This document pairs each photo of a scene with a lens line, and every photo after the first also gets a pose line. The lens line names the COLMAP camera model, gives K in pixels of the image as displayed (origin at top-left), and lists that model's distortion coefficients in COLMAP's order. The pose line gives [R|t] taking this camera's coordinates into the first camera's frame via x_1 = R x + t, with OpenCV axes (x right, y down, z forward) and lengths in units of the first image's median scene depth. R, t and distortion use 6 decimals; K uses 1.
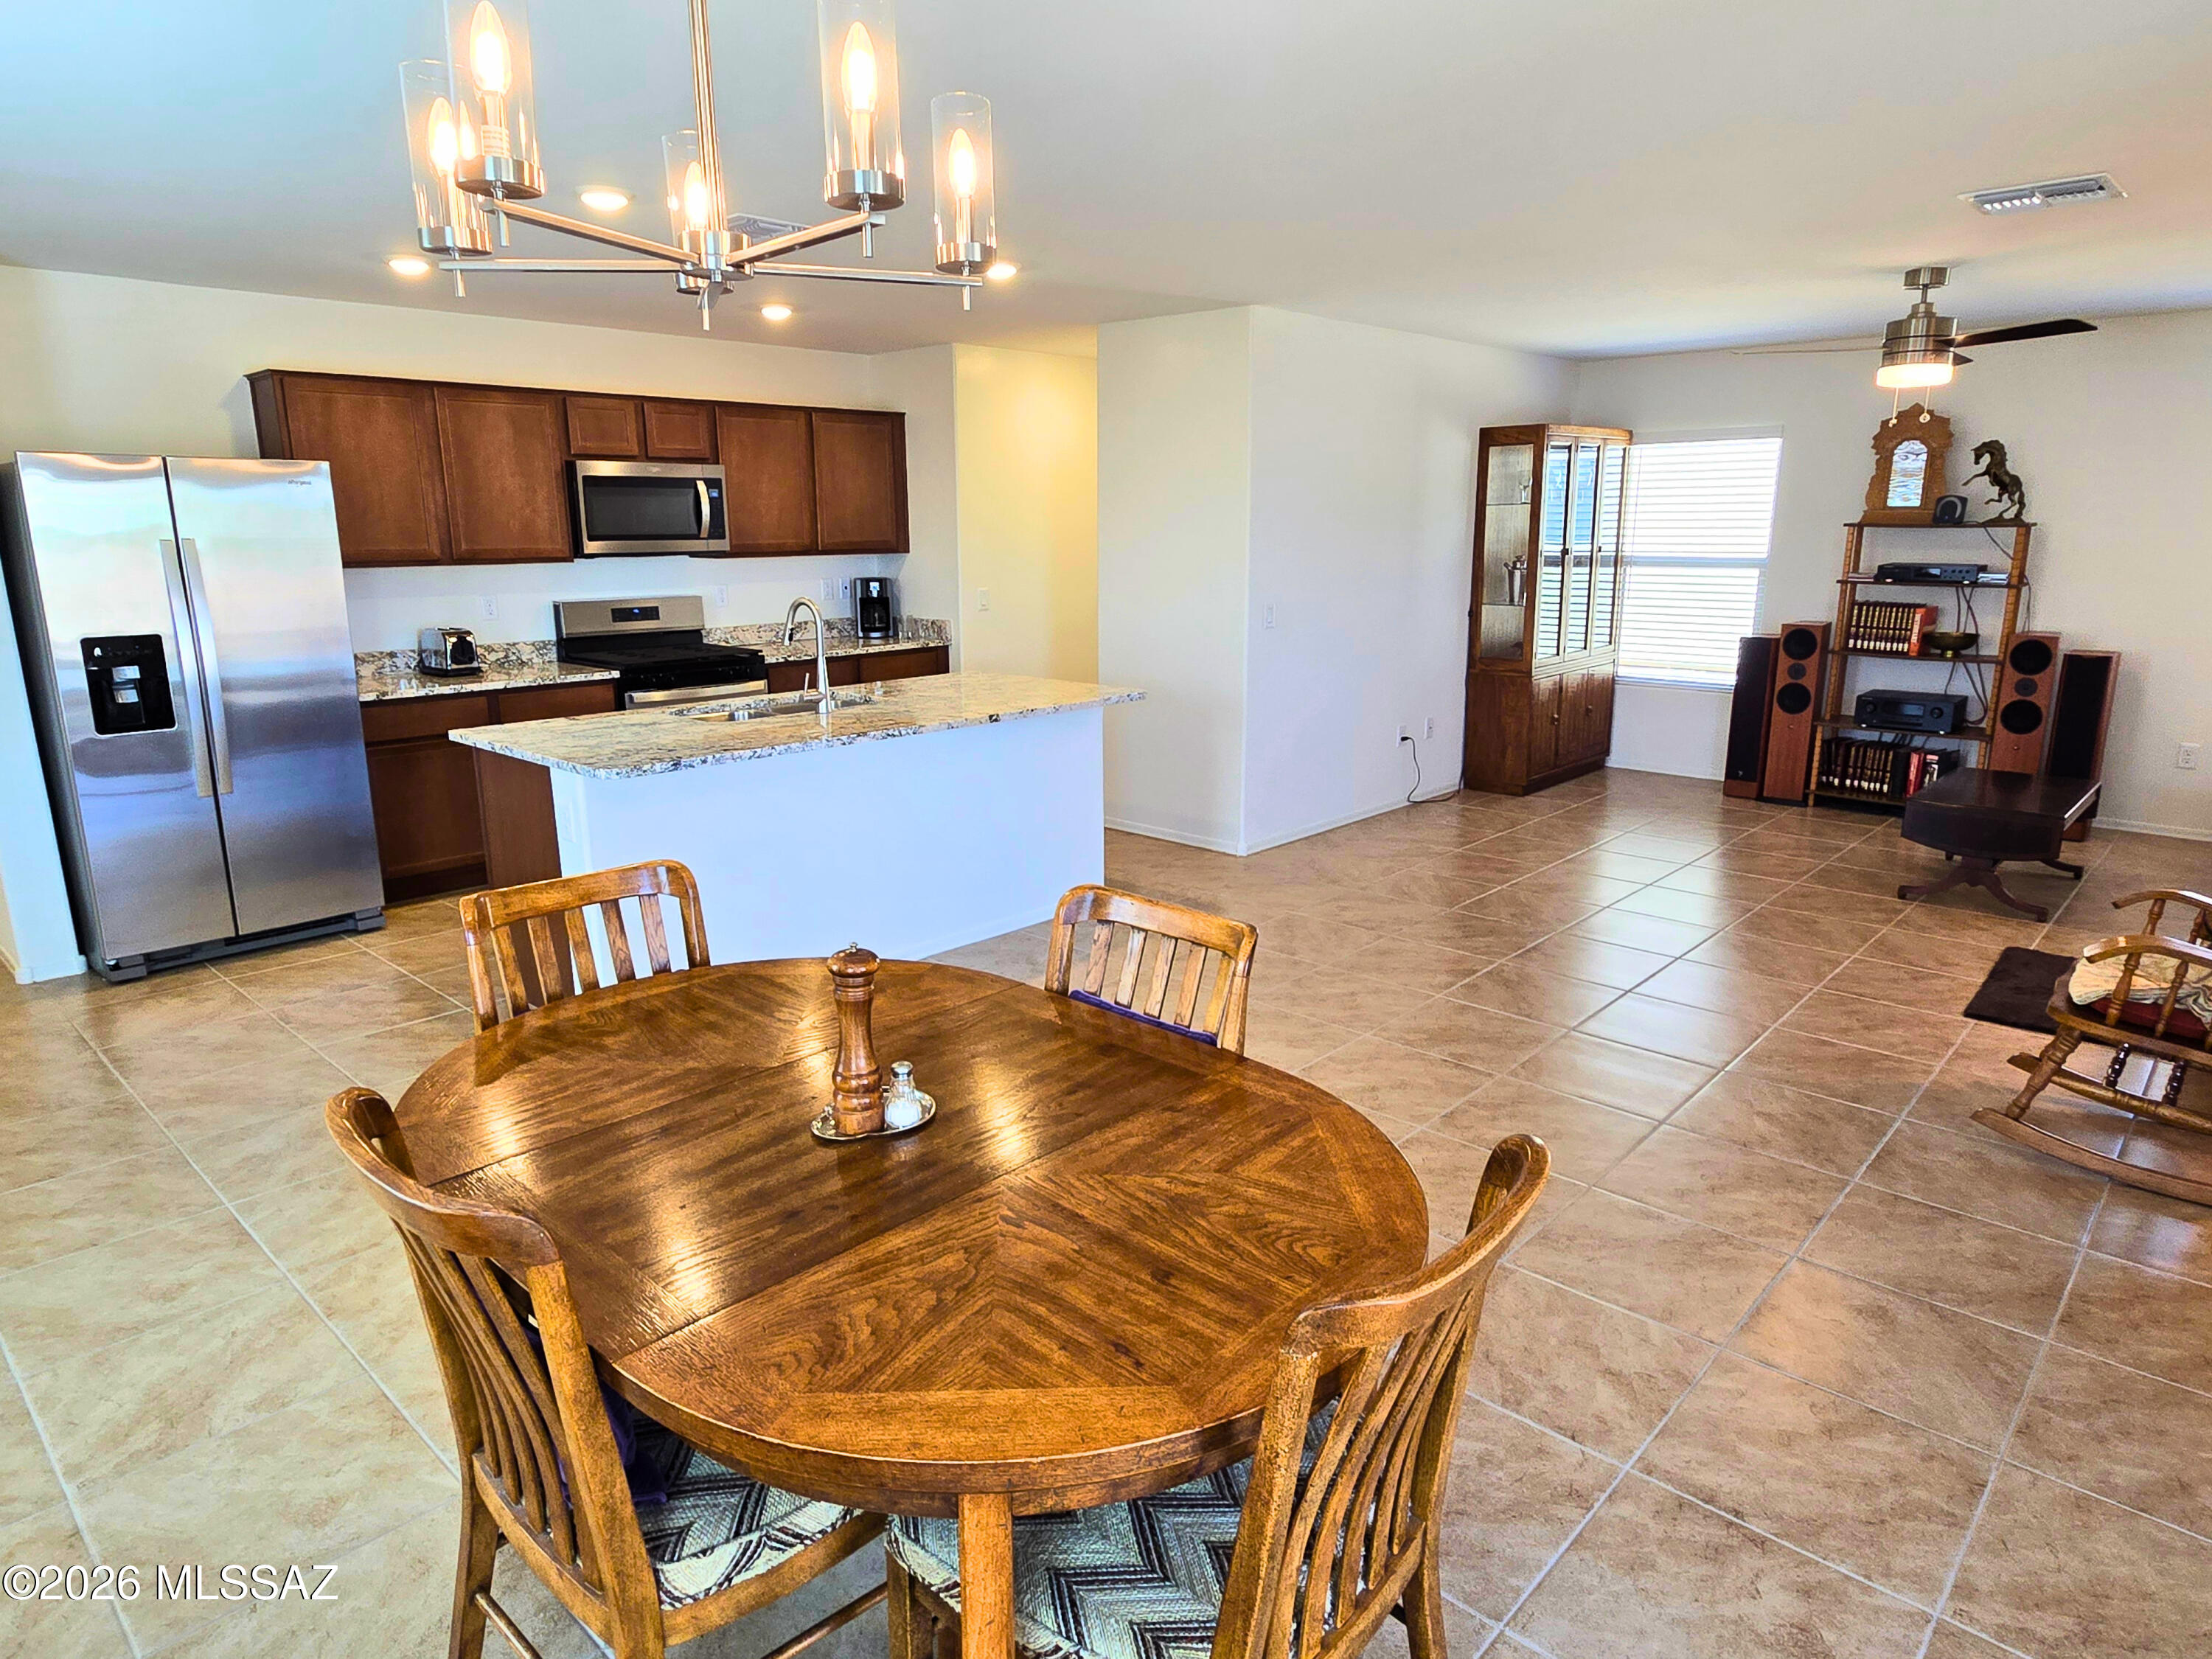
lens RADIAL K [[1330.0, 0, 1093.5], [0, 1330.0, 829.1], [0, 0, 1]] dist [-0.002618, 0.002928]
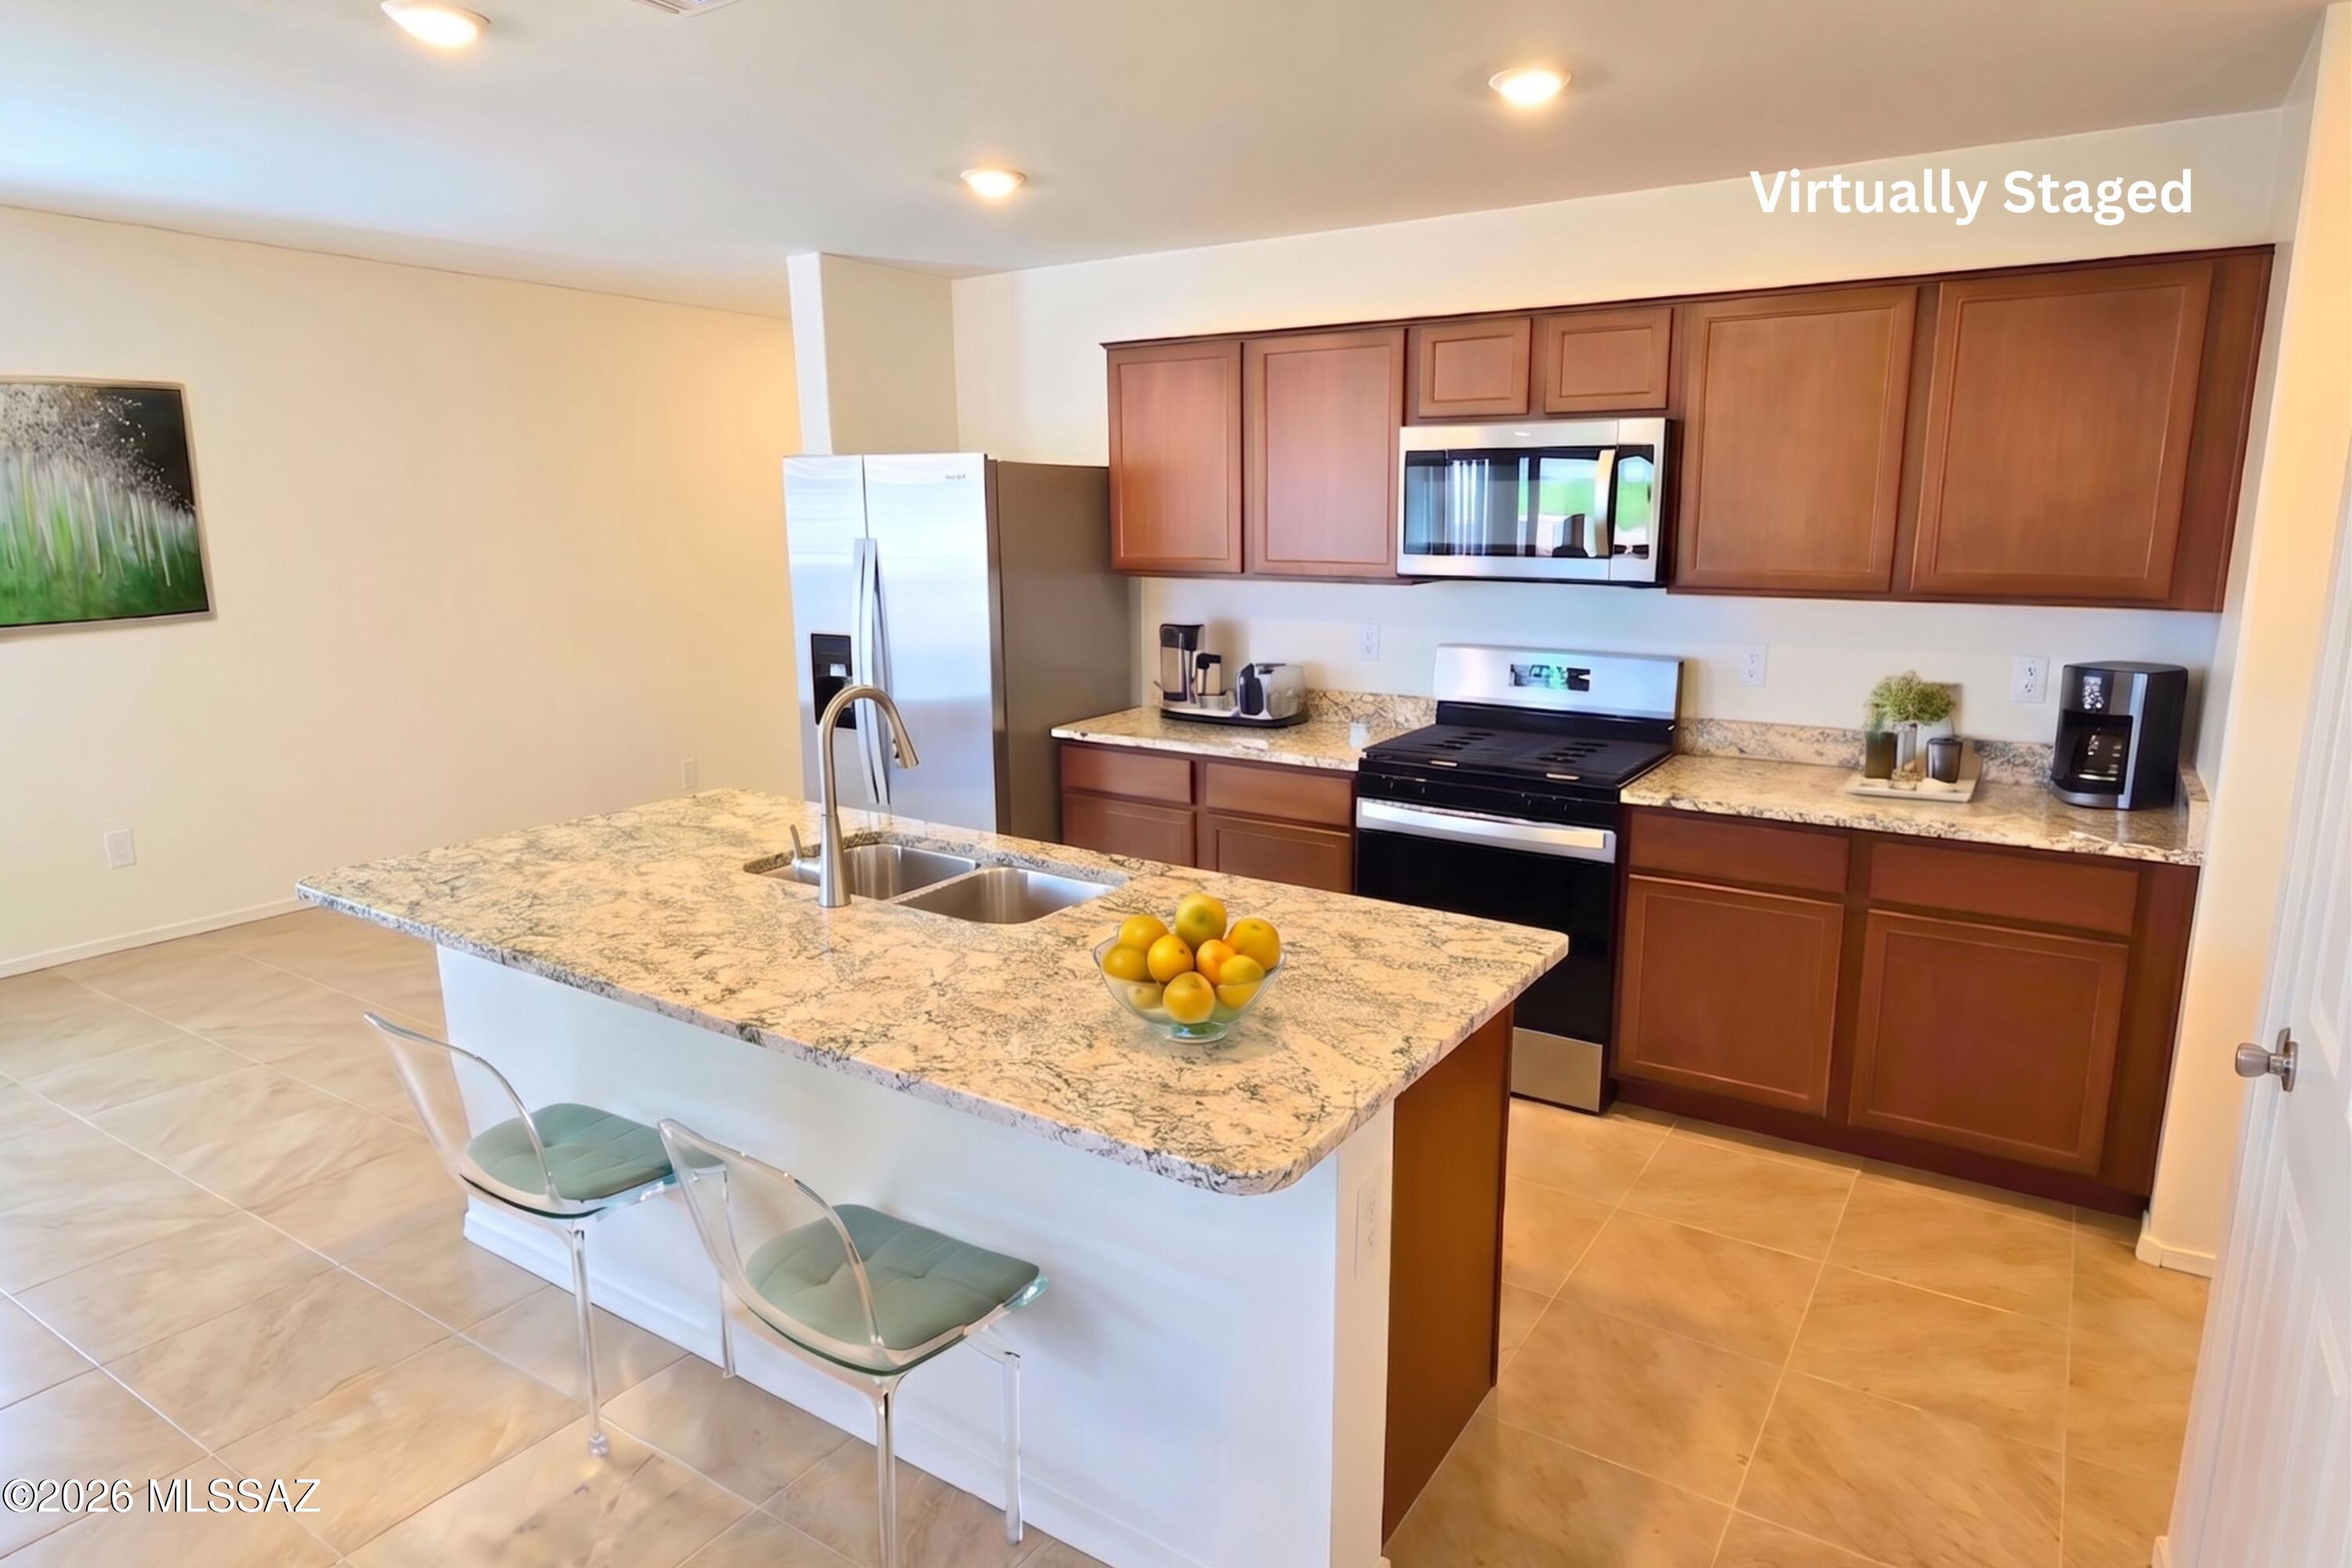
lens RADIAL K [[1425.6, 0, 1266.6], [0, 1425.6, 819.7], [0, 0, 1]] dist [0.018302, 0.000316]
pose [[0.223989, 0.217913, -0.949917, 0.312052], [-0.224250, 0.960053, 0.167361, -0.220714], [0.948441, 0.175532, 0.263908, 0.884358]]
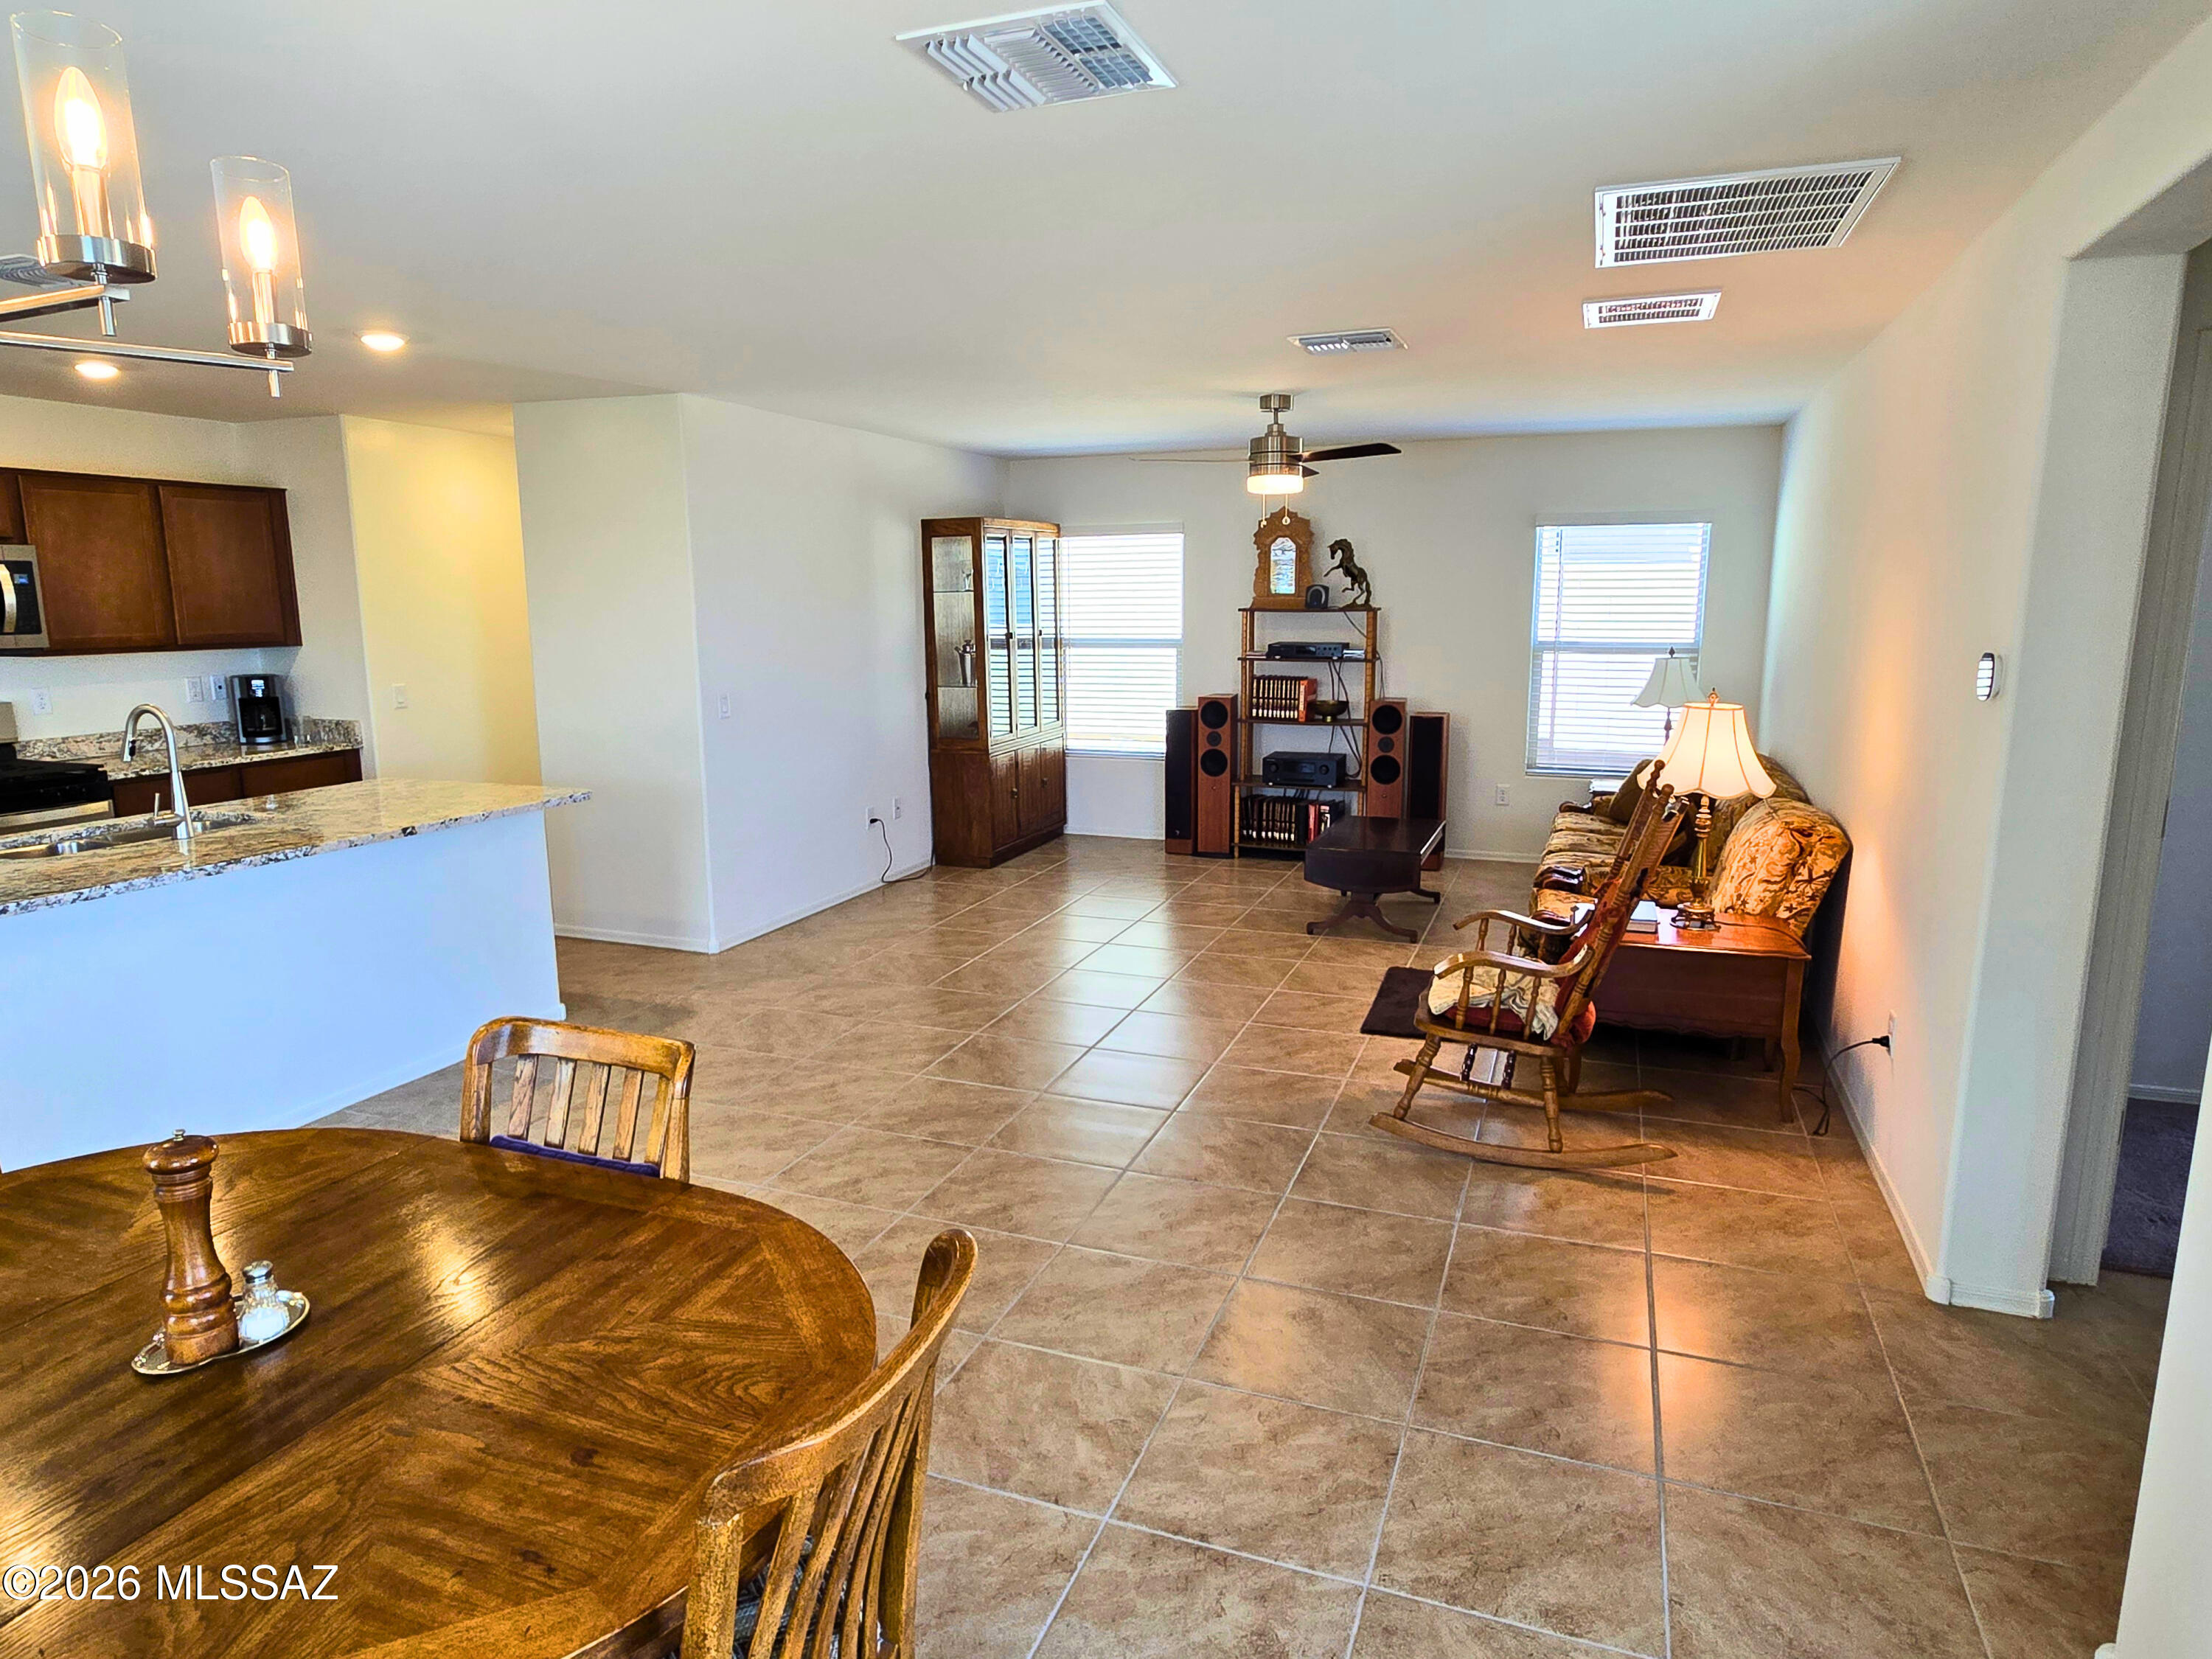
lens RADIAL K [[1330.0, 0, 1096.7], [0, 1330.0, 829.0], [0, 0, 1]] dist [-0.002618, 0.002928]
pose [[0.925639, -0.066206, 0.372570, 0.018060], [0.088081, 0.995228, -0.041981, -0.005702], [-0.368013, 0.071675, 0.927054, 0.000131]]
